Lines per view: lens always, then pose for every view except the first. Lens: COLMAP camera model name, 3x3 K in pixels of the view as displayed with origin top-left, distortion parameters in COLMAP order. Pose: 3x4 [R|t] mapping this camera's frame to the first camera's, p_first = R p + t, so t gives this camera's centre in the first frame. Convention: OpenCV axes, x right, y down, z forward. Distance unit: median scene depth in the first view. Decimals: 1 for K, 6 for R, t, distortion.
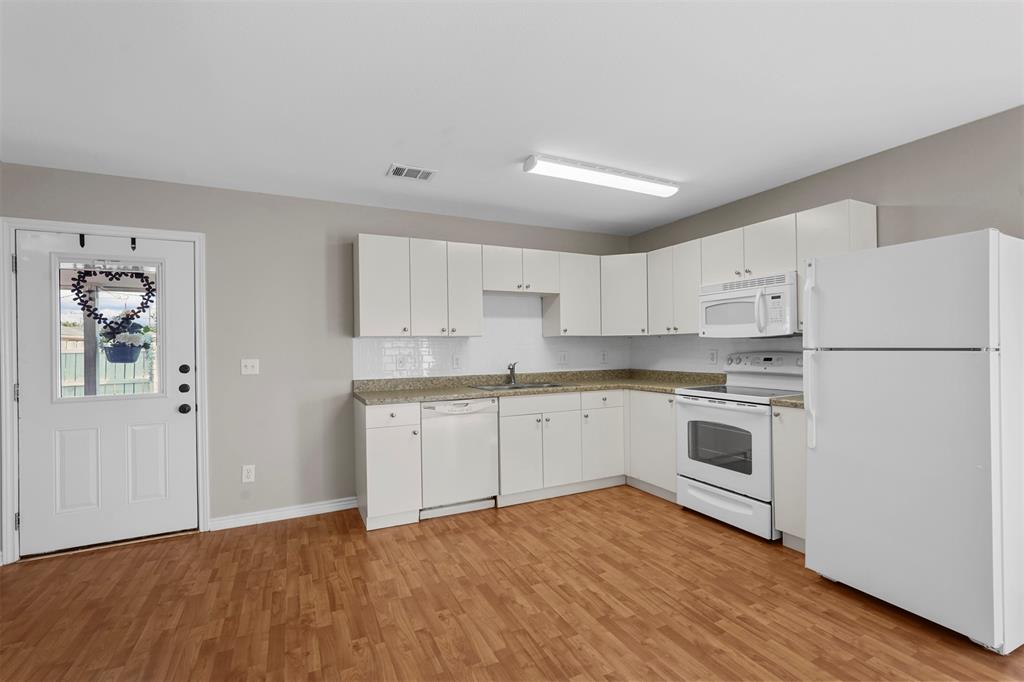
lens RADIAL K [[454.0, 0, 504.4], [0, 454.0, 346.1], [0, 0, 1]] dist [-0.011534, 0.004815]
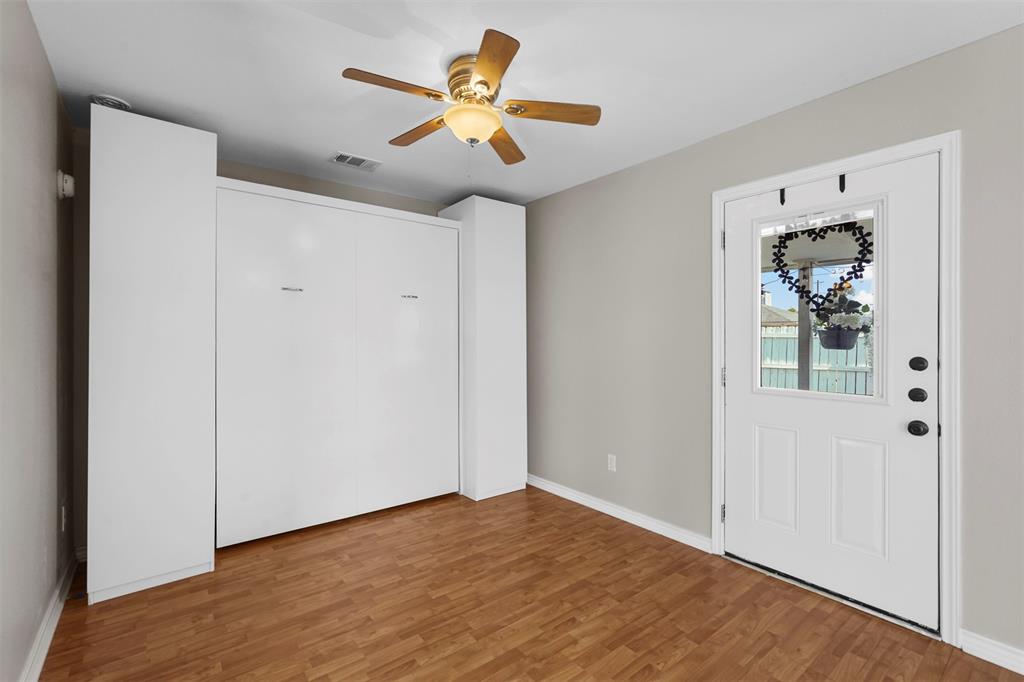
lens RADIAL K [[454.0, 0, 520.9], [0, 454.0, 337.0], [0, 0, 1]] dist [-0.011534, 0.004815]
pose [[0.233831, 0.011789, -0.972206, -0.240590], [-0.003114, 0.999930, 0.011376, 0.009367], [0.972272, 0.000368, 0.233851, 0.334178]]
